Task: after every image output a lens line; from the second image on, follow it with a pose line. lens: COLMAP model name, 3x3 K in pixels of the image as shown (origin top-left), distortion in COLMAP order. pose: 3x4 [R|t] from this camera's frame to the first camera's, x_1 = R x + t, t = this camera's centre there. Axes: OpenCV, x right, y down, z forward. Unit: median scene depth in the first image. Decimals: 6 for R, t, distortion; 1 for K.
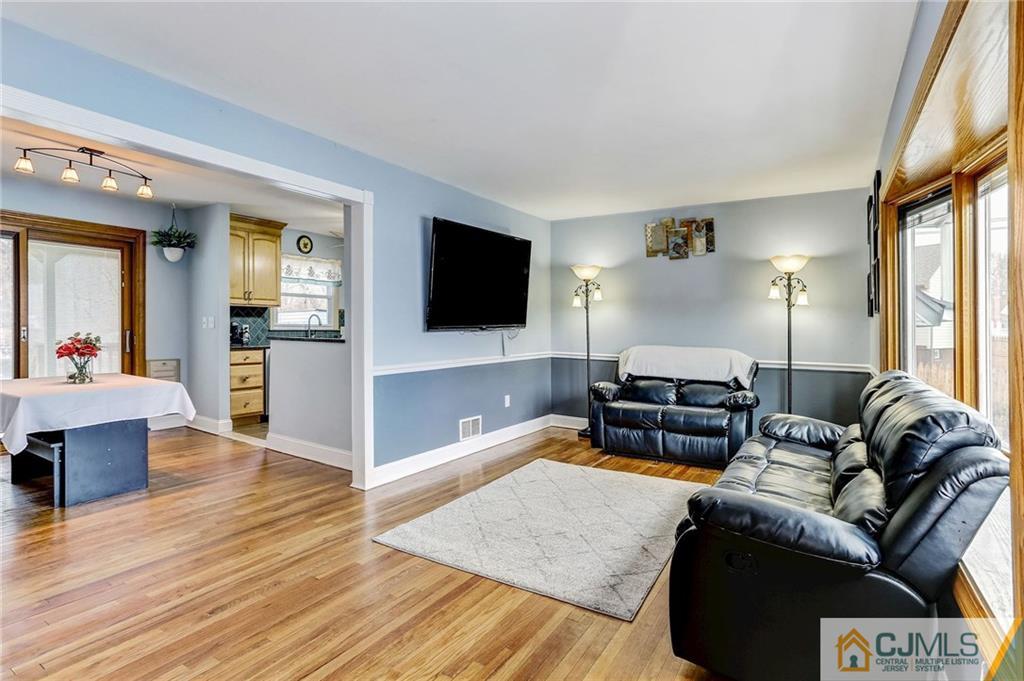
lens RADIAL K [[510.7, 0, 459.4], [0, 510.7, 339.9], [0, 0, 1]] dist [-0.024085, 0.018794]
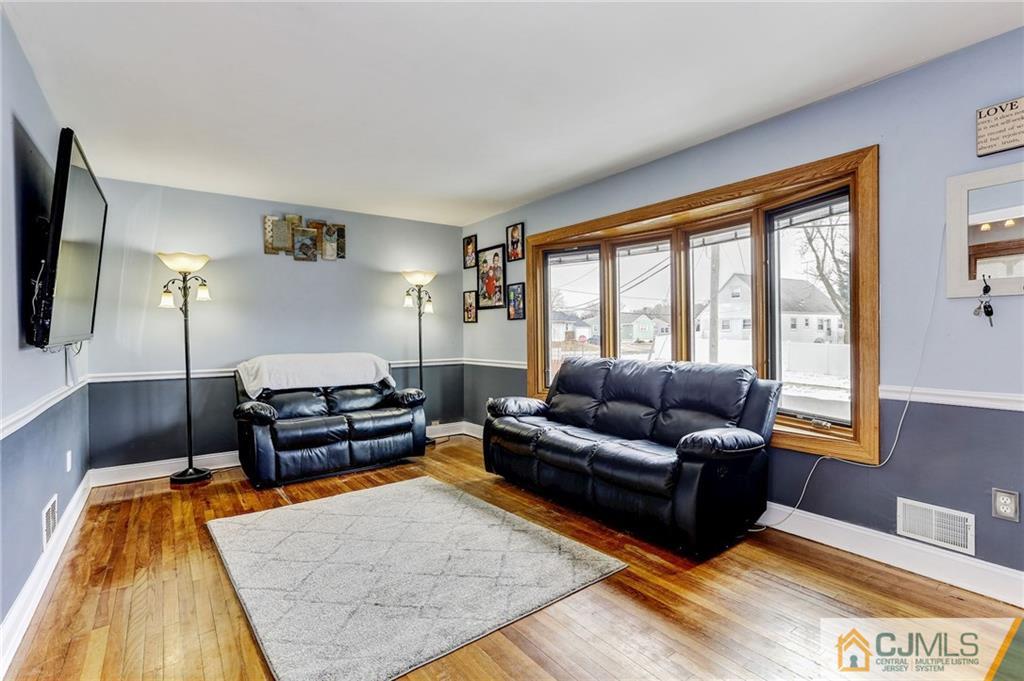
lens RADIAL K [[510.7, 0, 527.0], [0, 510.7, 342.9], [0, 0, 1]] dist [-0.024085, 0.018794]
pose [[0.288900, -0.030900, 0.956860, -0.371469], [0.042160, 0.998920, 0.019530, -0.008997], [-0.956430, 0.034699, 0.289891, 0.357696]]
